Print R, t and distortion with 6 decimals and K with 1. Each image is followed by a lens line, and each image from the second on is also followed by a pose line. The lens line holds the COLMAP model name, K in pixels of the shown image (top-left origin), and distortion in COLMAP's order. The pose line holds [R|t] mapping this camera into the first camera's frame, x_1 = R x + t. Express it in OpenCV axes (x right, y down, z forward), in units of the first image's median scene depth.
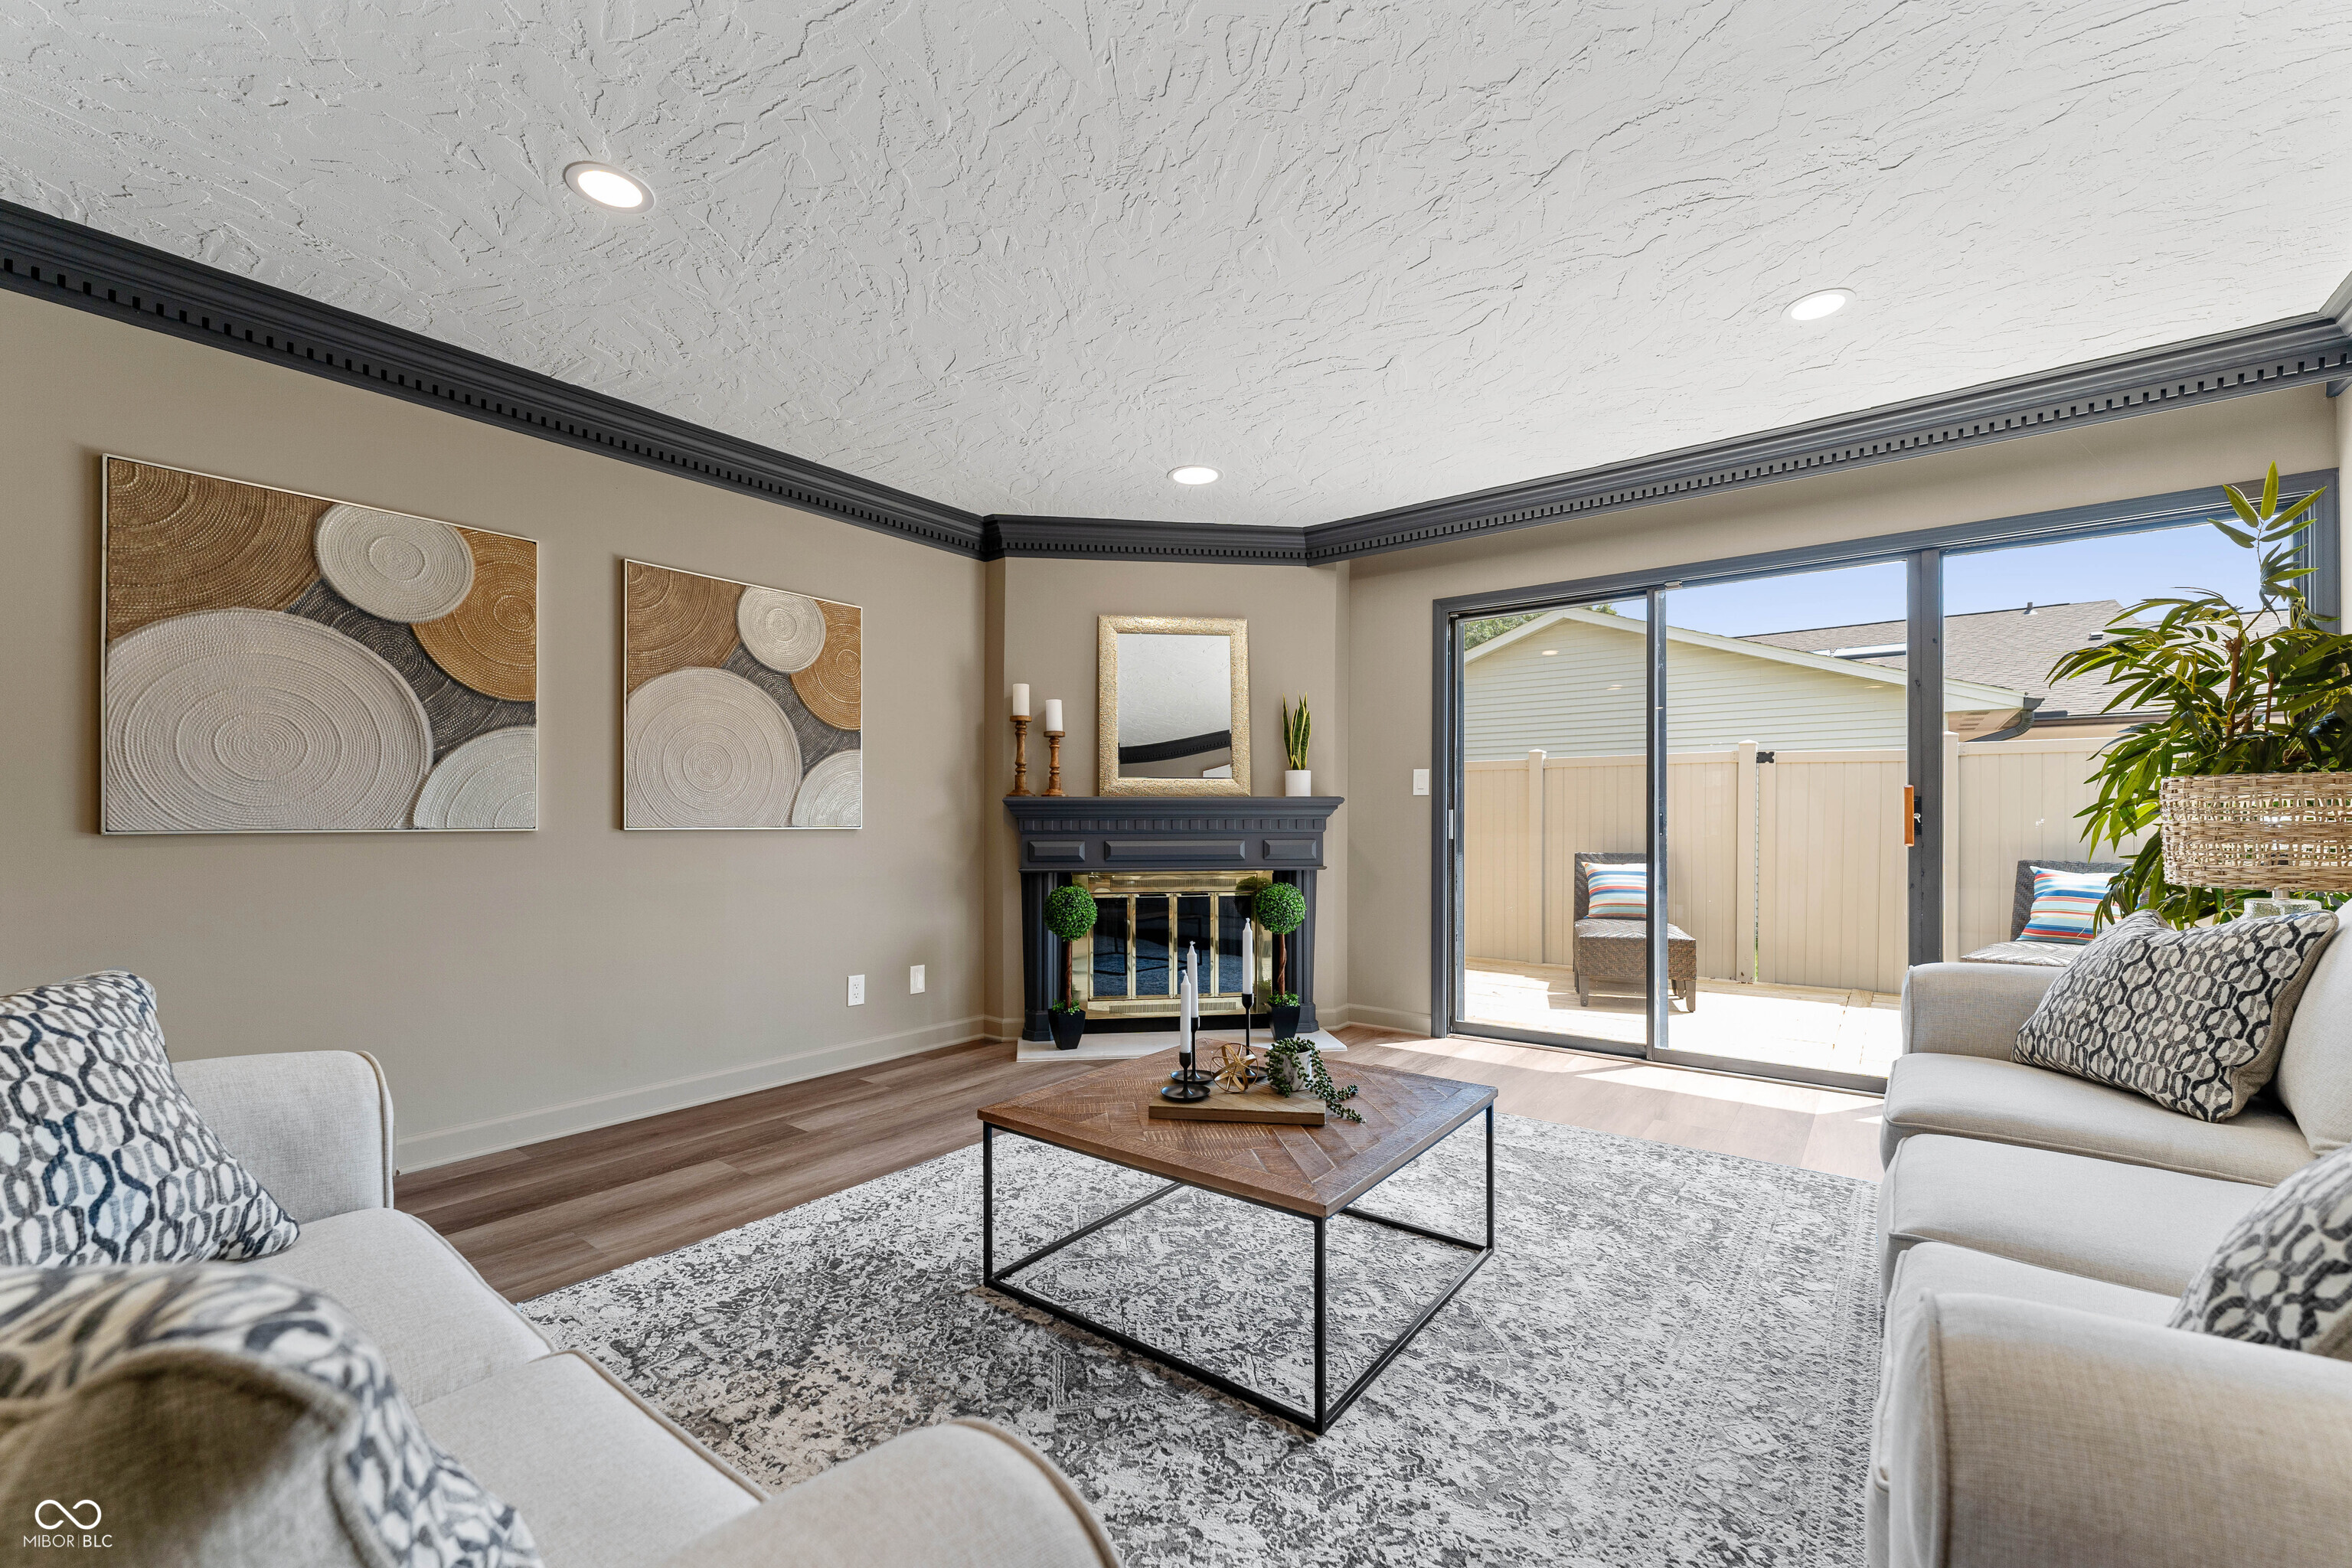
lens RADIAL K [[949.0, 0, 1170.8], [0, 949.0, 820.9], [0, 0, 1]] dist [-0.001201, 0.000119]
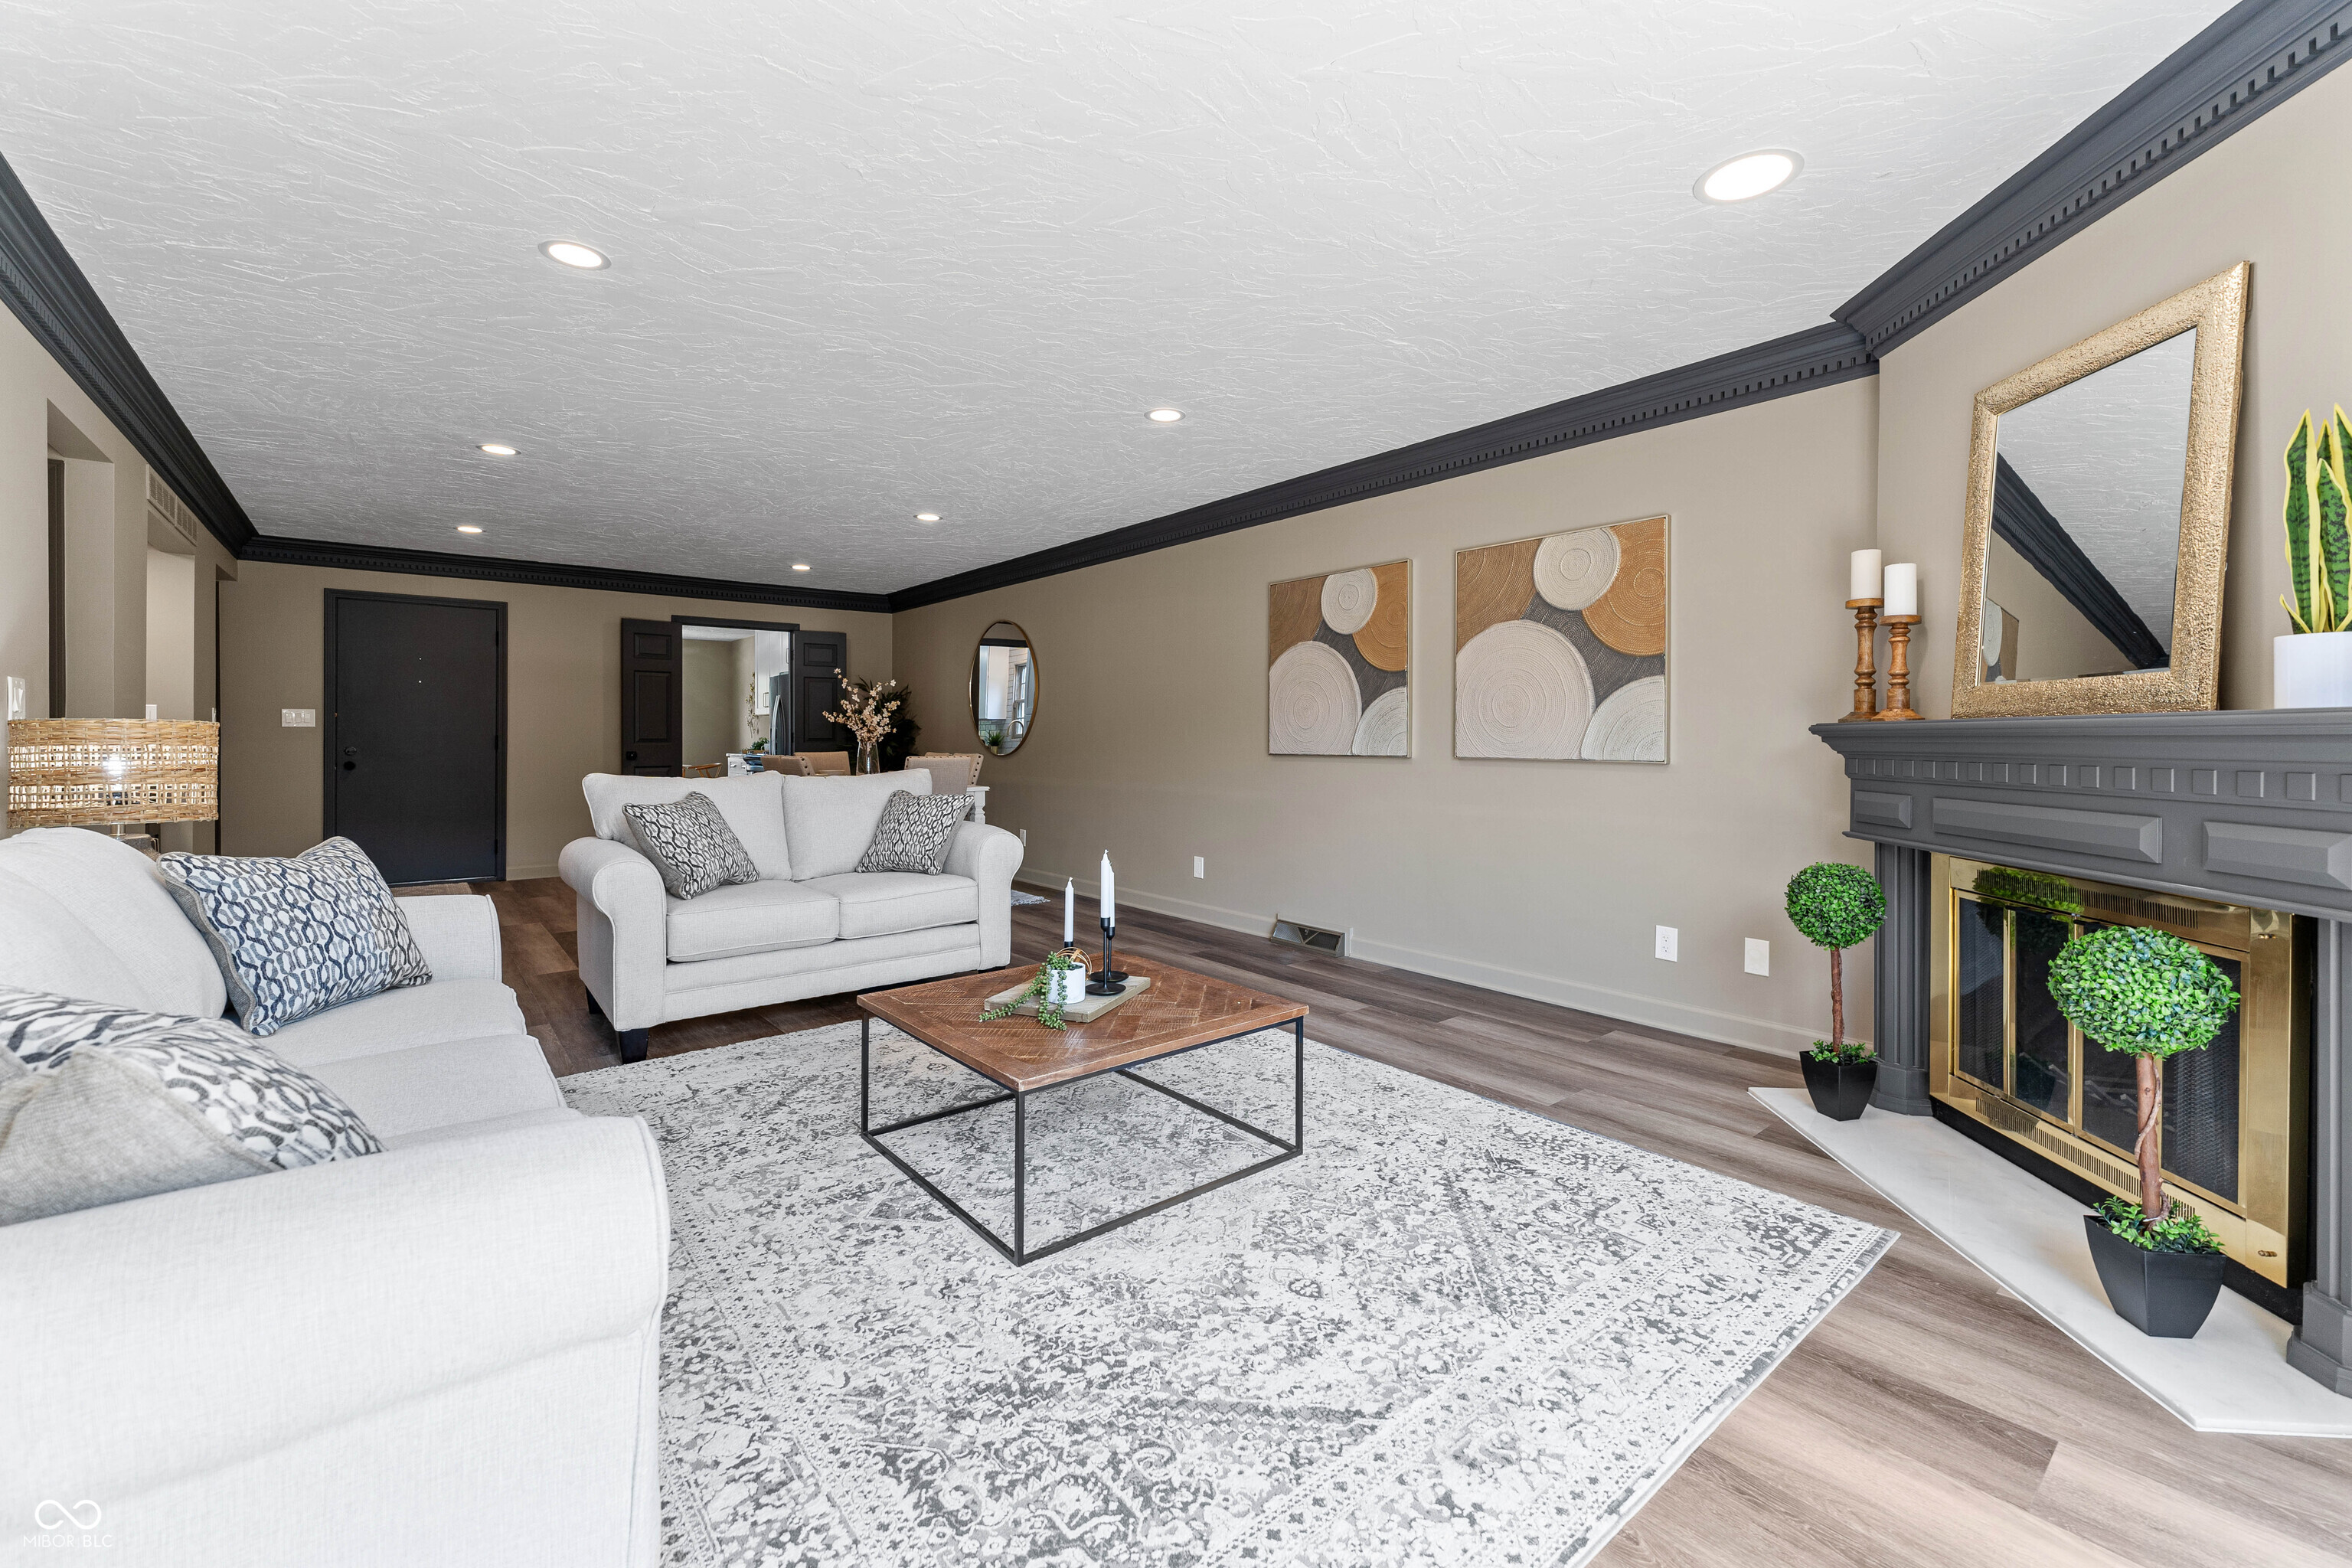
lens RADIAL K [[968.4, 0, 1193.6], [0, 968.4, 733.9], [0, 0, 1]] dist [0.000609, 0.000098]
pose [[-0.213365, -0.001752, -0.976971, 0.736913], [-0.001678, 0.999998, -0.001427, -0.019817], [0.976971, 0.001335, -0.213367, 0.846396]]
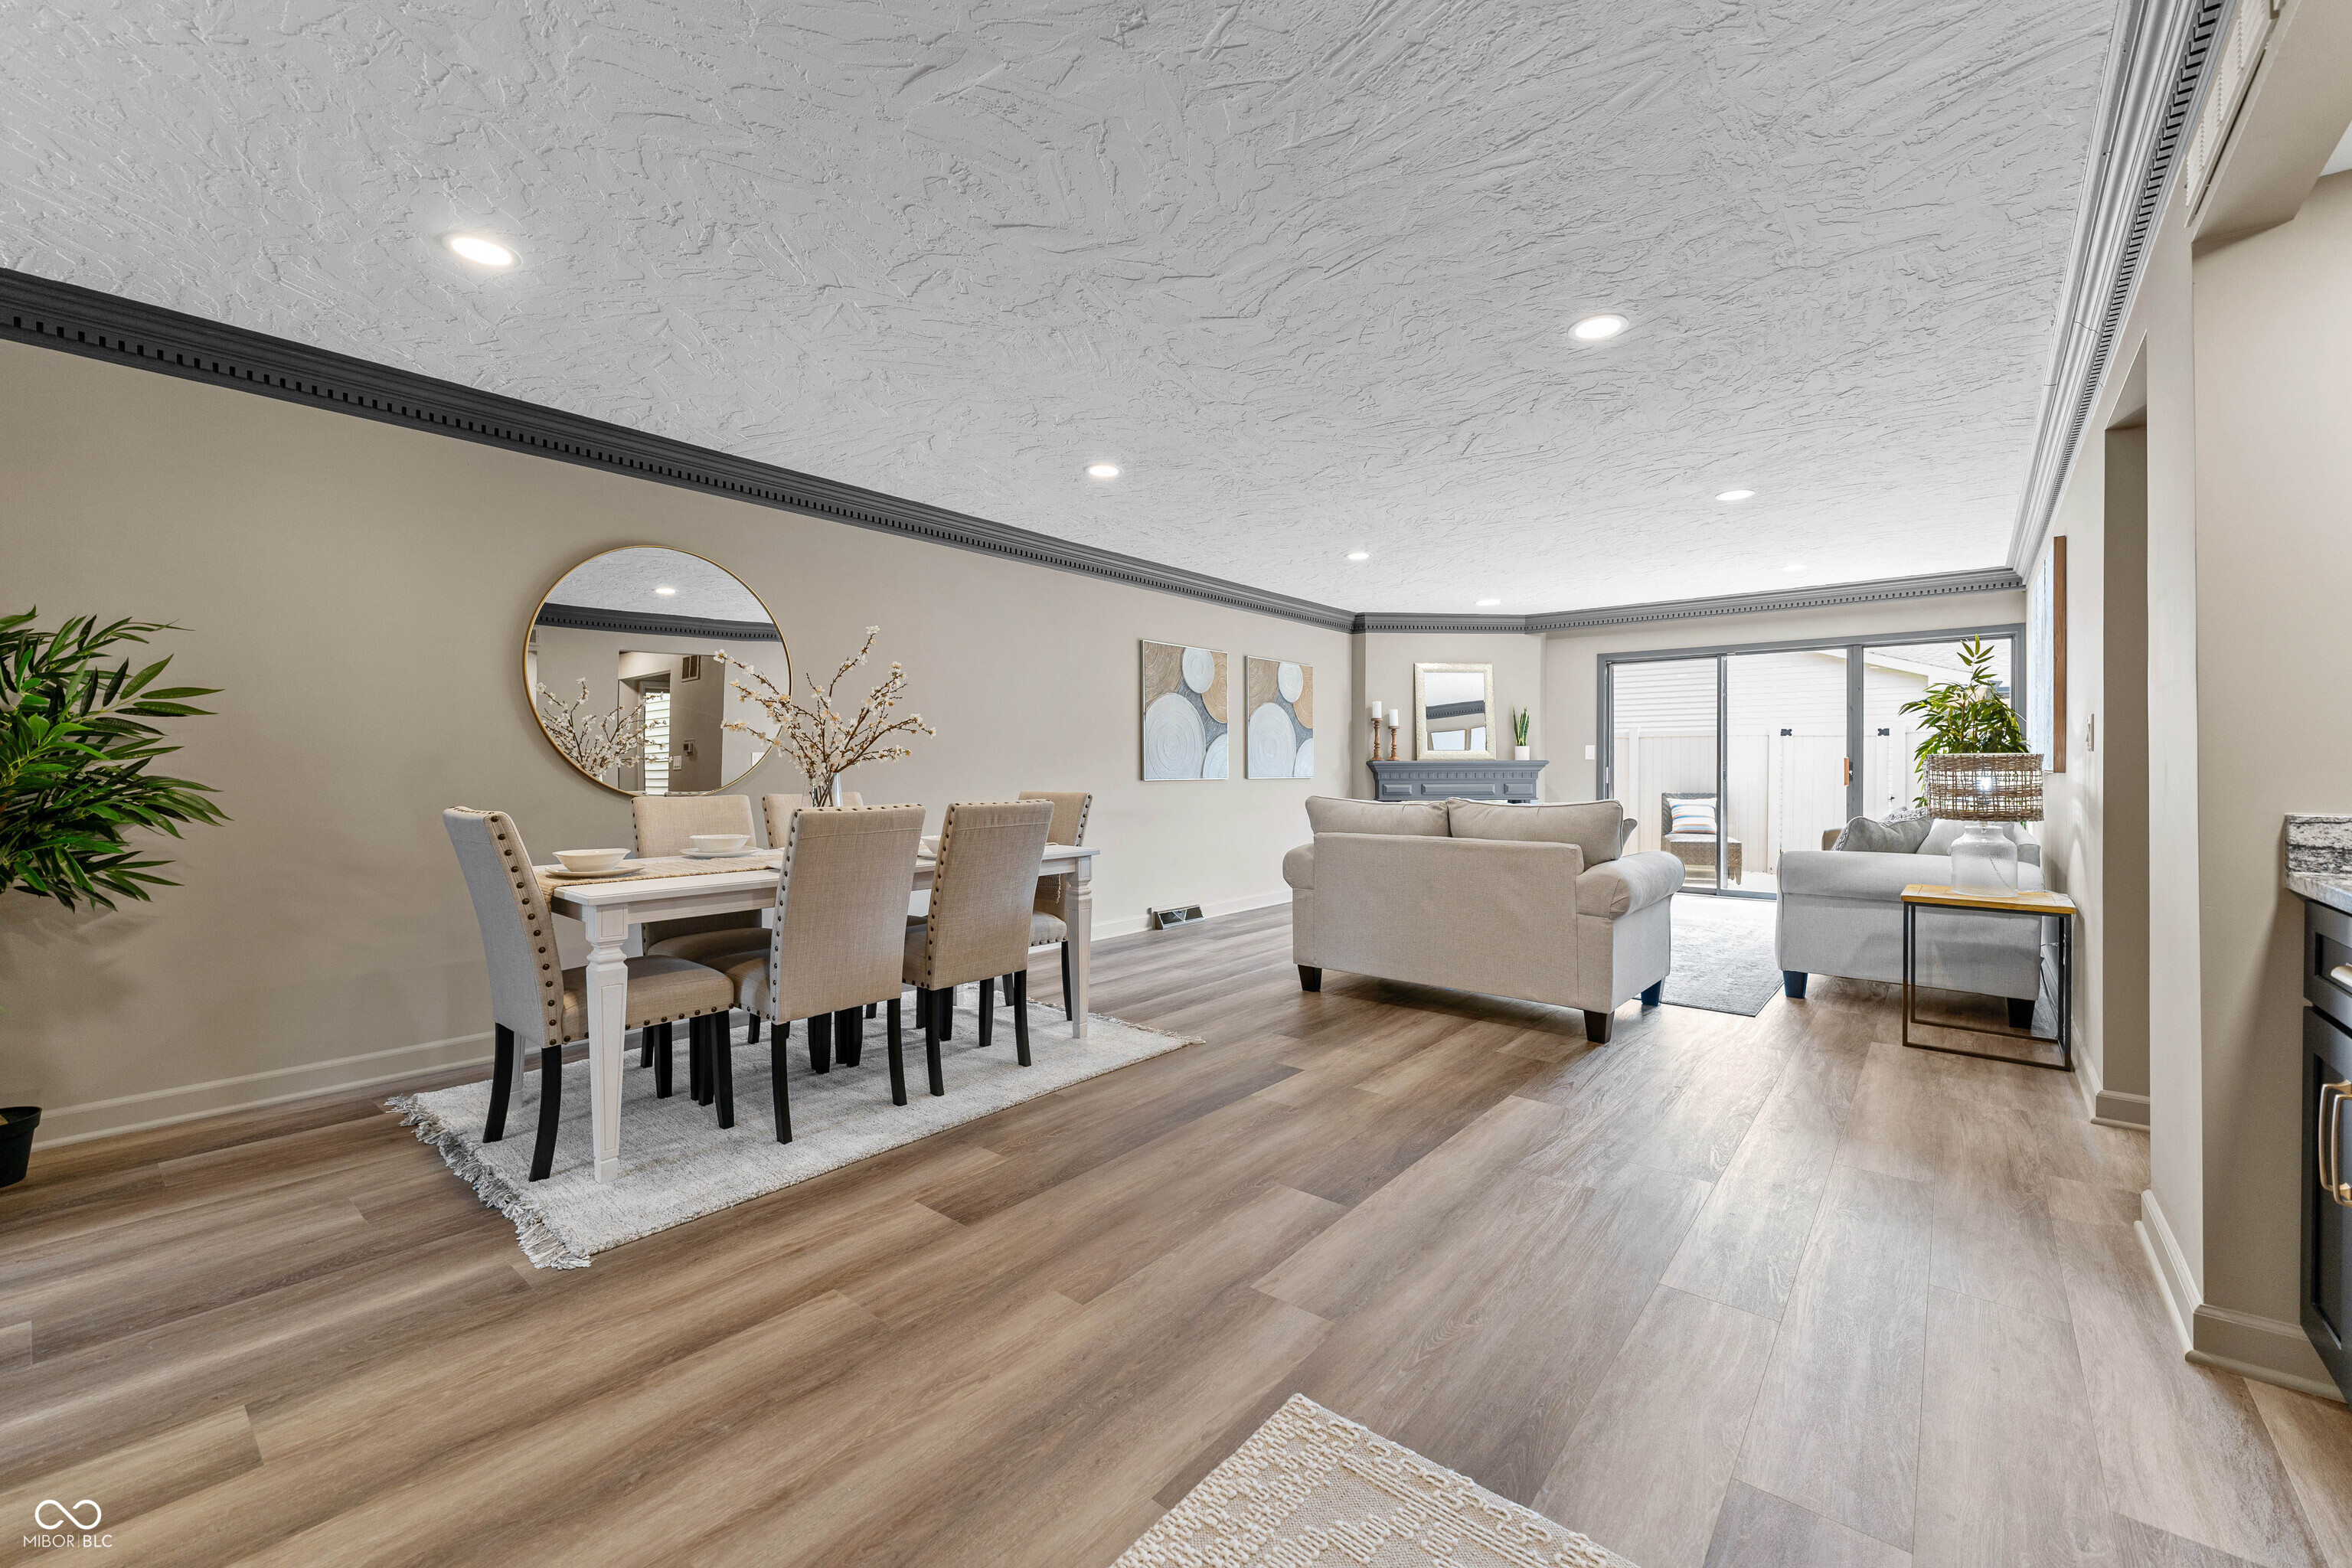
lens RADIAL K [[959.1, 0, 1170.8], [0, 959.1, 770.2], [0, 0, 1]] dist [0.000383, 0.000114]
pose [[0.999528, -0.000344, -0.030718, -0.625395], [0.000466, 0.999992, 0.003985, -0.017632], [0.030717, -0.003997, 0.999520, -1.124709]]
